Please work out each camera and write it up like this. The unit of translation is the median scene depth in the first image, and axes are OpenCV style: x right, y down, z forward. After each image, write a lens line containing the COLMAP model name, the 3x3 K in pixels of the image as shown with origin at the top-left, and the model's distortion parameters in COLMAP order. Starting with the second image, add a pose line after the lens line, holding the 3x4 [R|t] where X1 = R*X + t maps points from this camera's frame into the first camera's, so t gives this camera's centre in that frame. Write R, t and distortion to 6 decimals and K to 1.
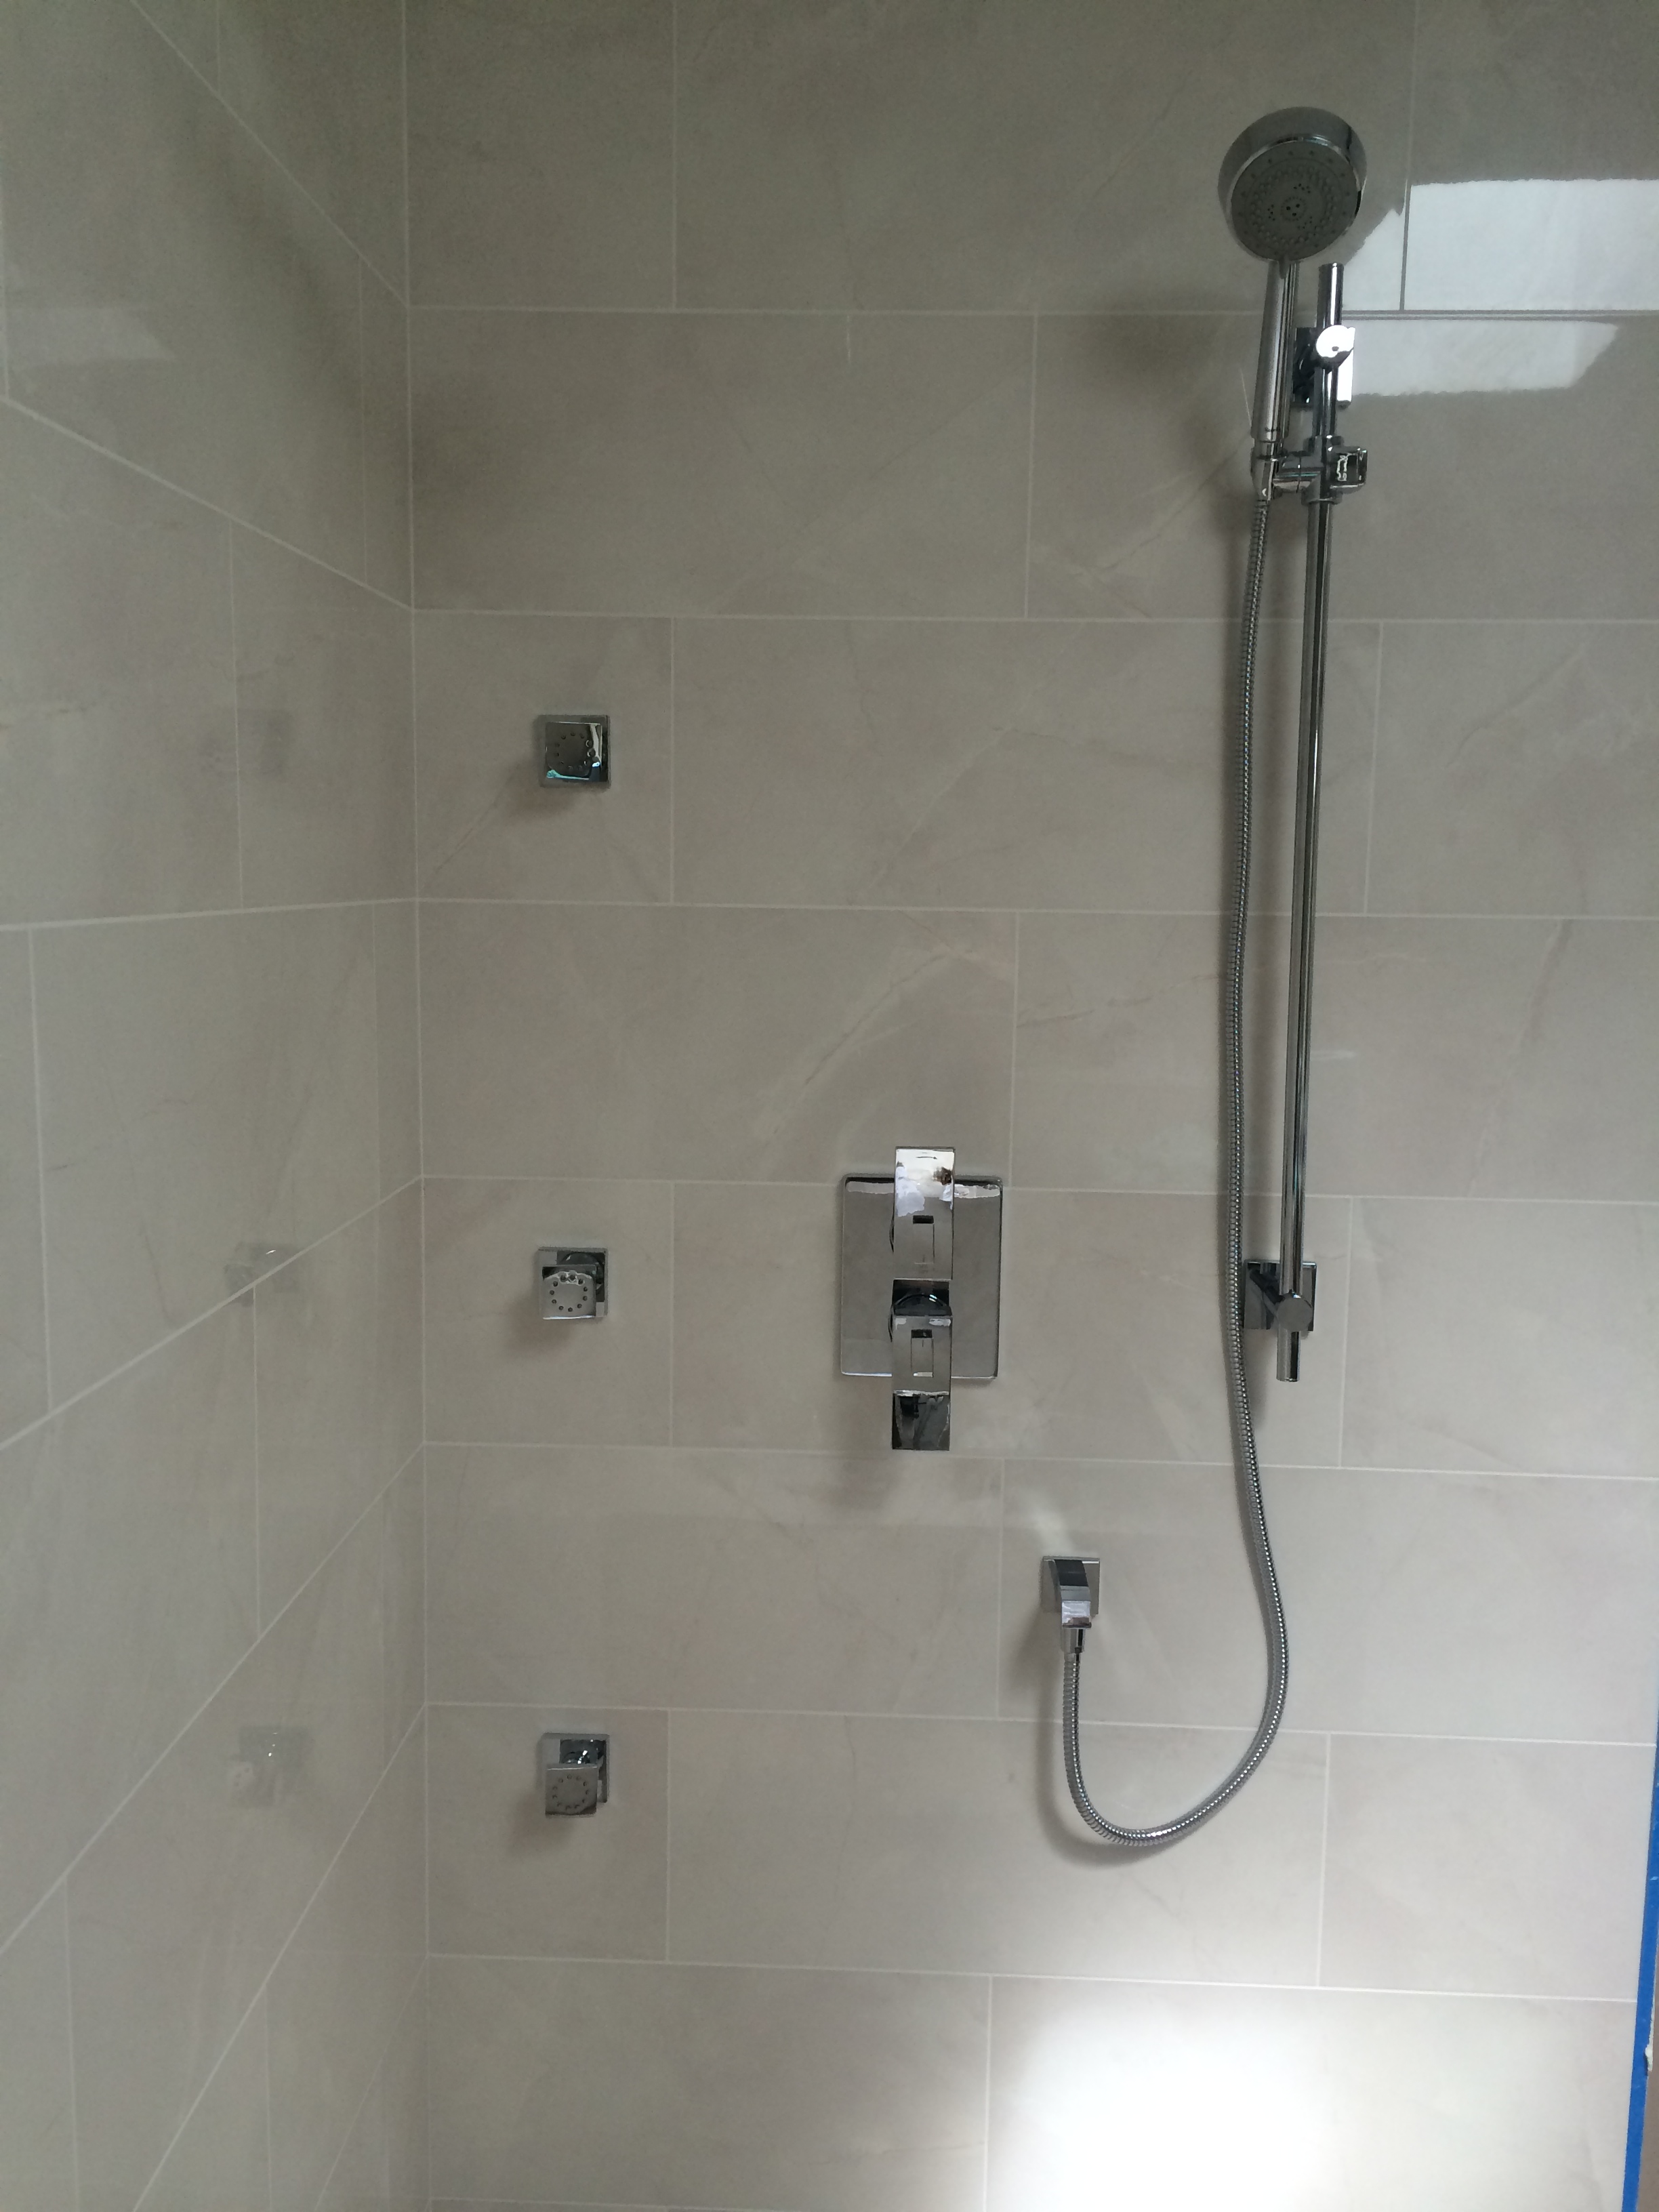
lens RADIAL K [[1894.1, 0, 832.3], [0, 1894.1, 1128.2], [0, 0, 1]] dist [0.076104, -0.103349]
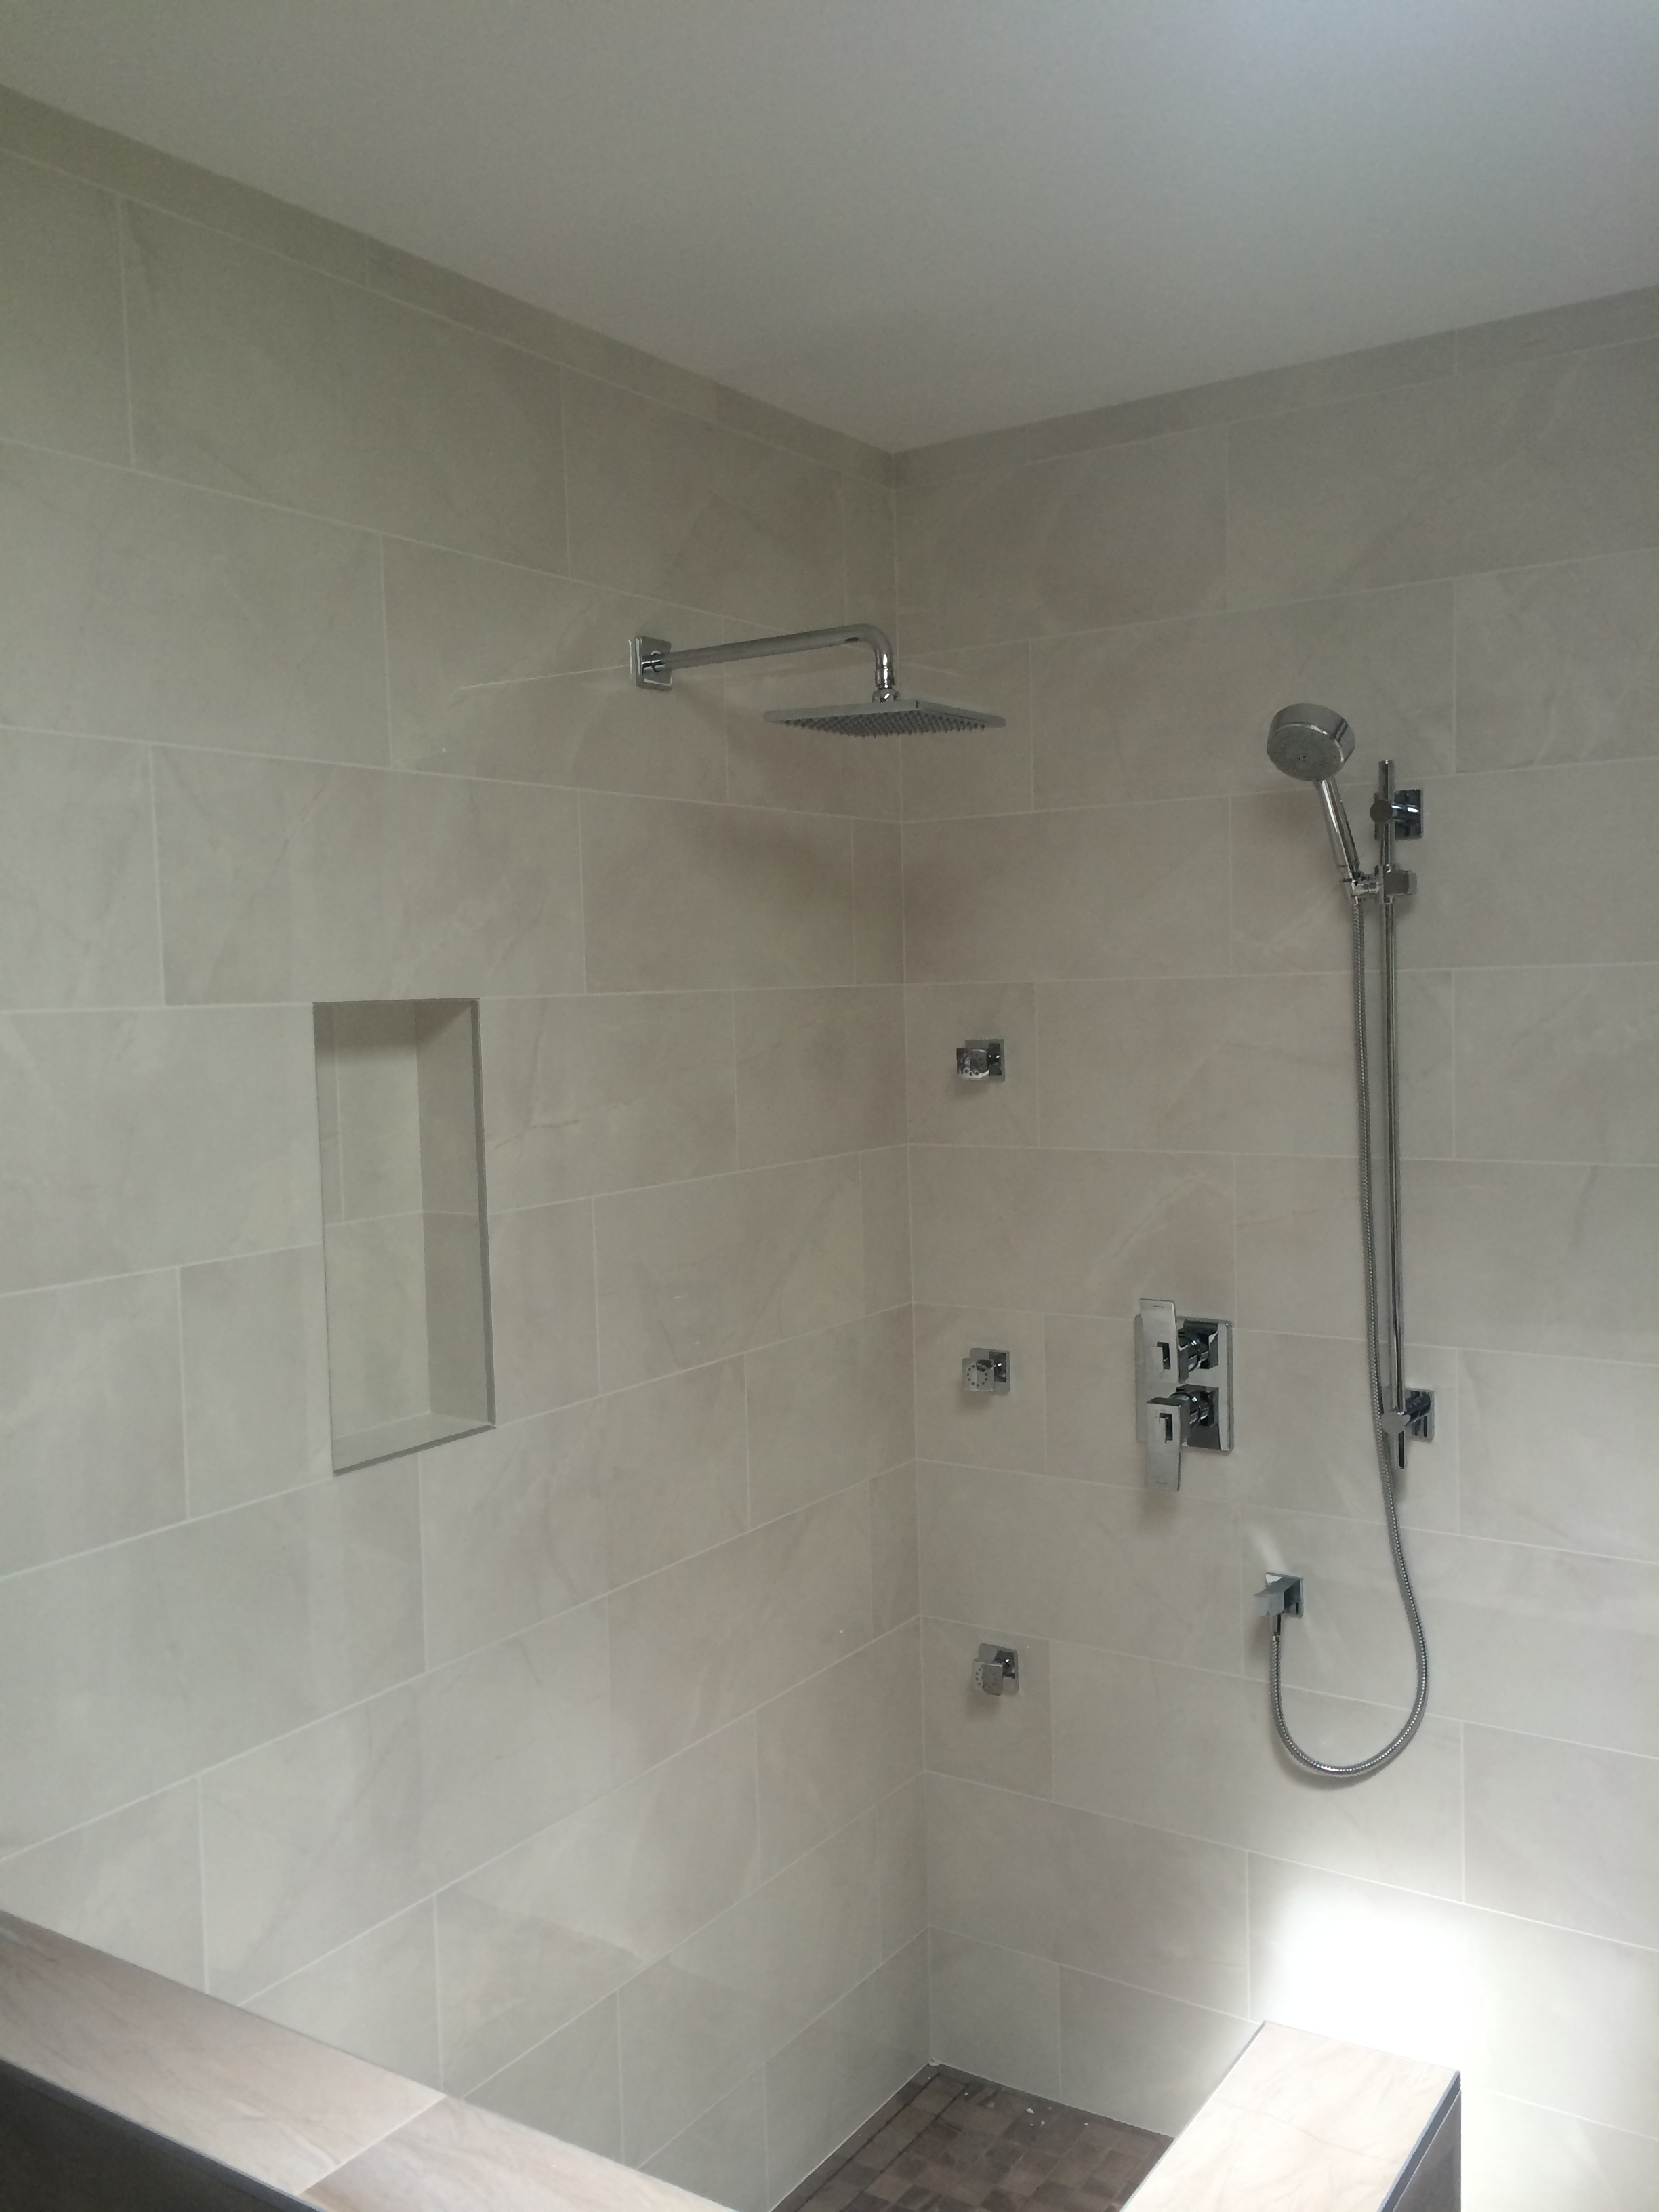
lens RADIAL K [[1894.1, 0, 822.1], [0, 1894.1, 1137.1], [0, 0, 1]] dist [0.076104, -0.103349]
pose [[0.849773, 0.003139, -0.527139, 0.628301], [-0.031418, 0.998506, -0.044701, -0.045415], [0.526211, 0.054547, 0.848603, -0.520683]]
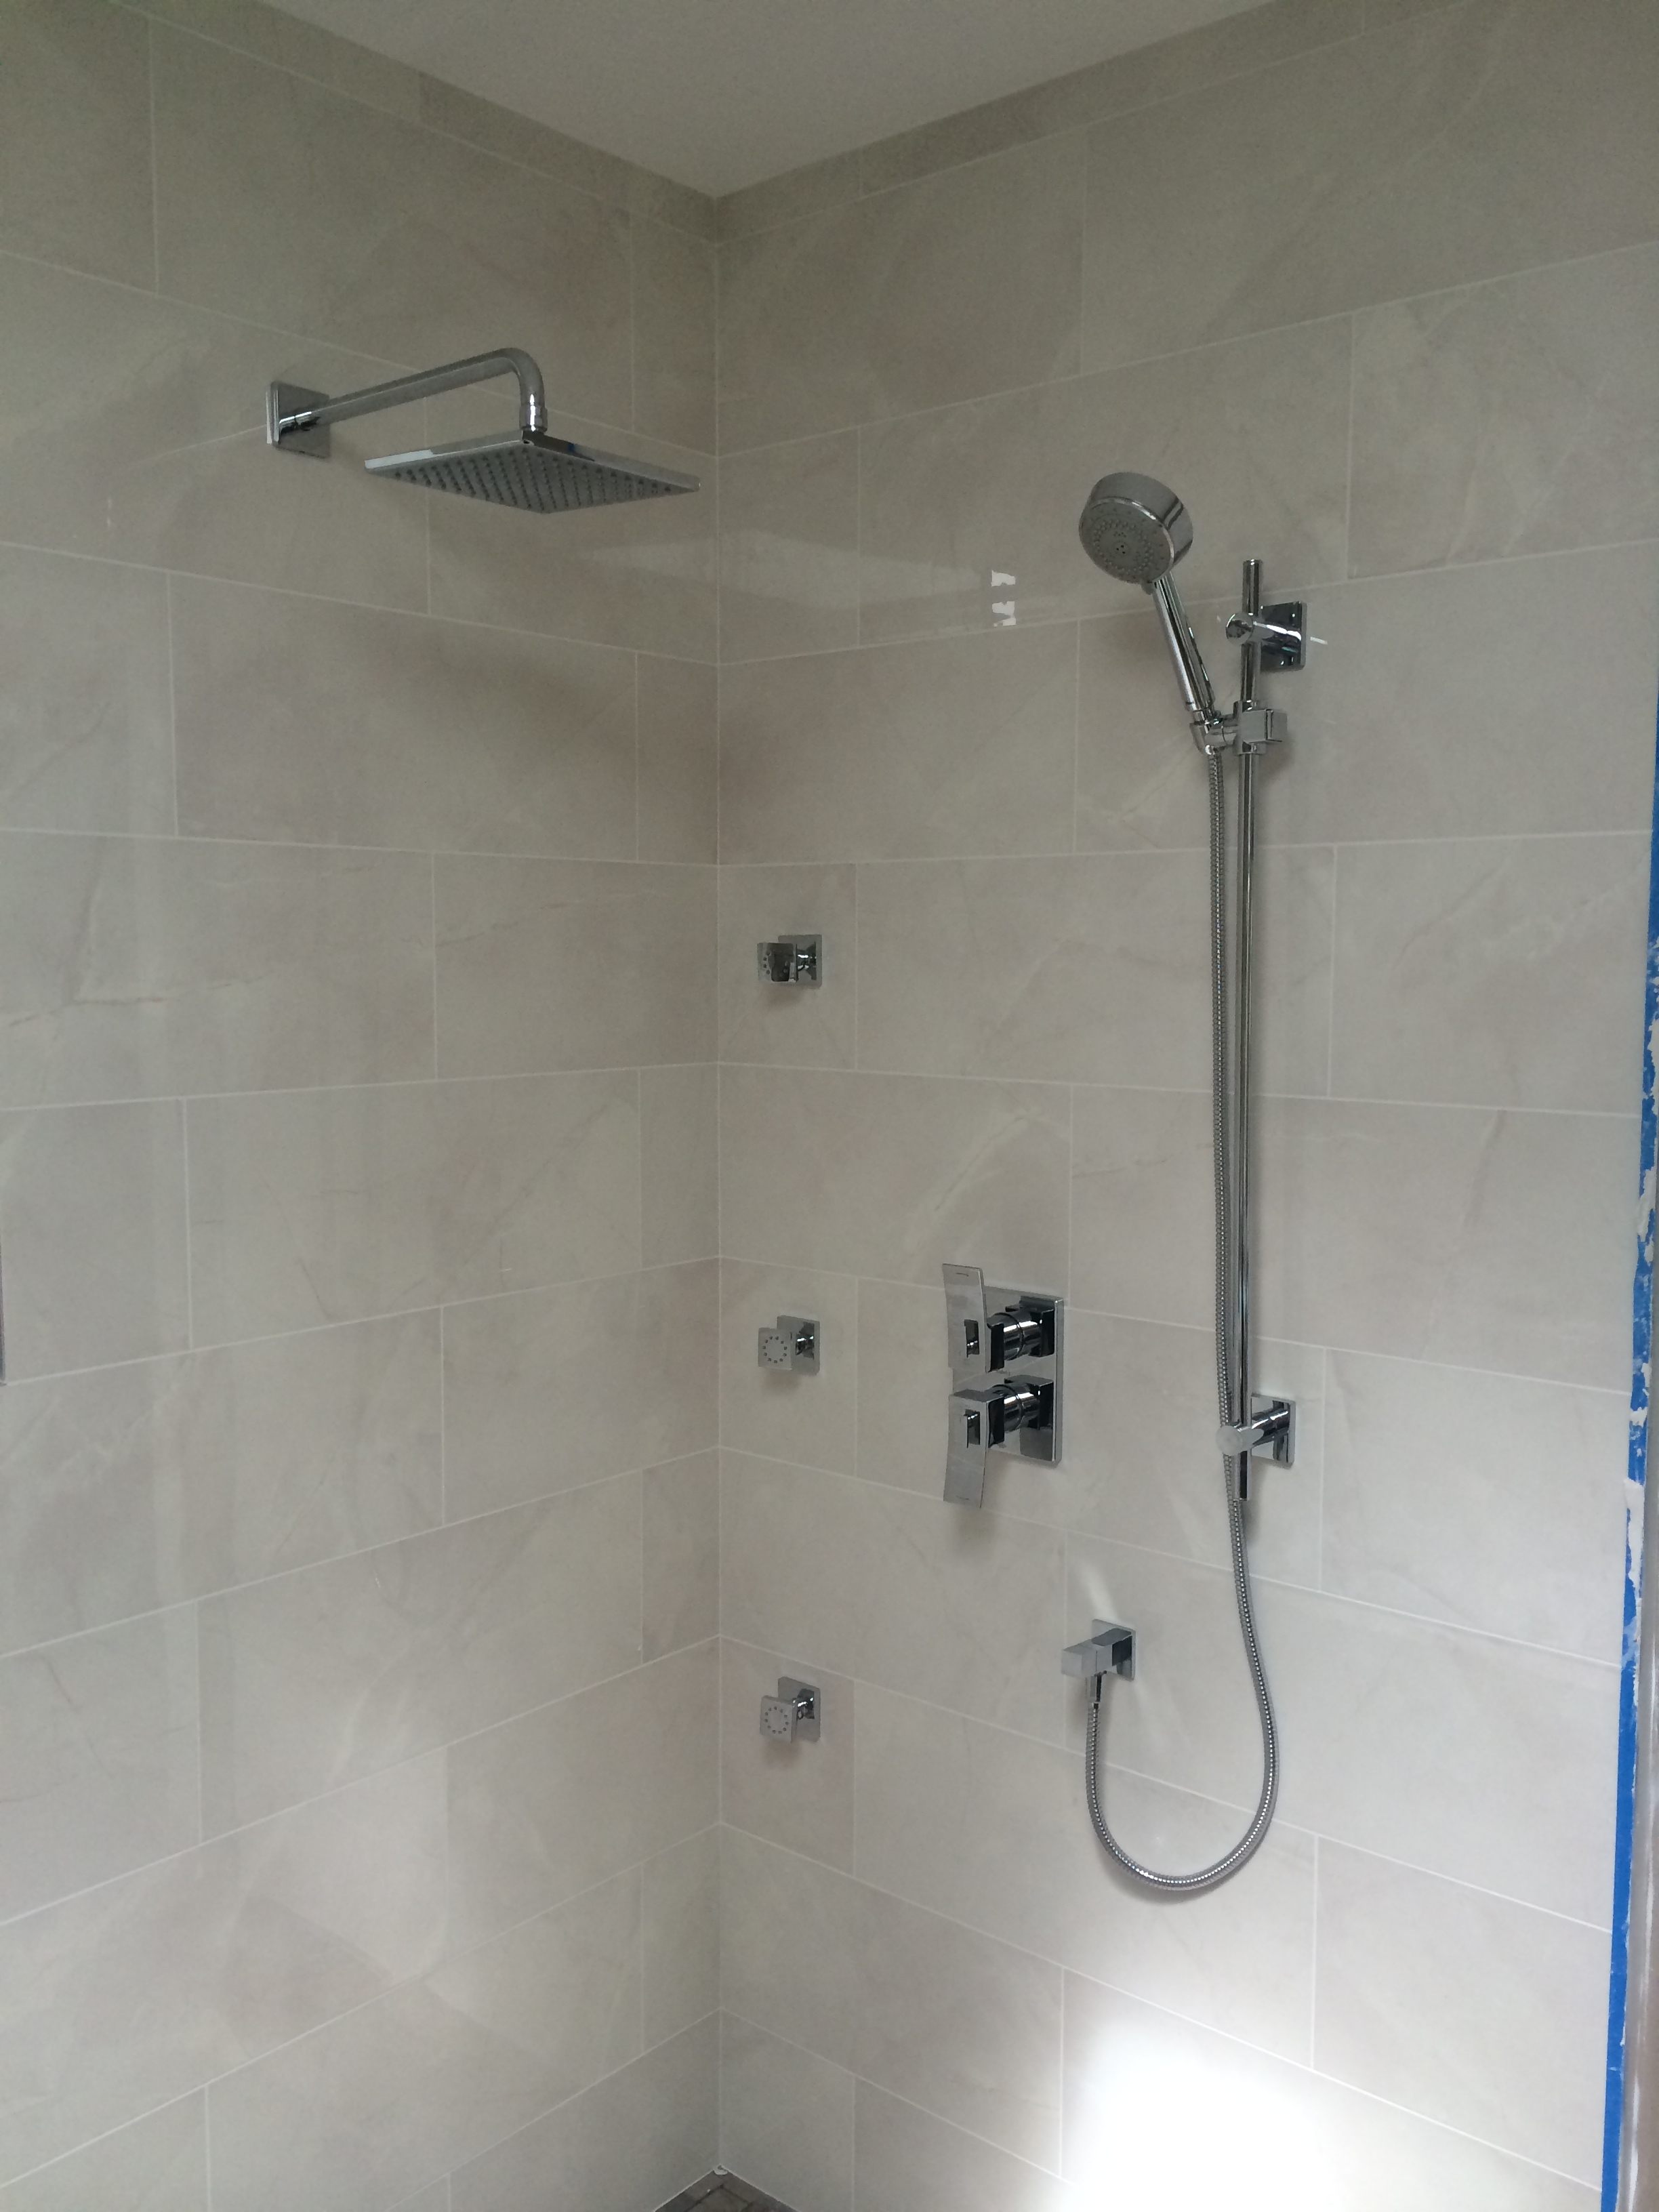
lens RADIAL K [[1894.1, 0, 824.2], [0, 1894.1, 1129.6], [0, 0, 1]] dist [0.076104, -0.103349]
pose [[0.785527, 0.046774, -0.617058, 0.719875], [-0.076334, 0.996848, -0.021612, -0.044581], [0.614102, 0.064079, 0.786621, -0.071162]]
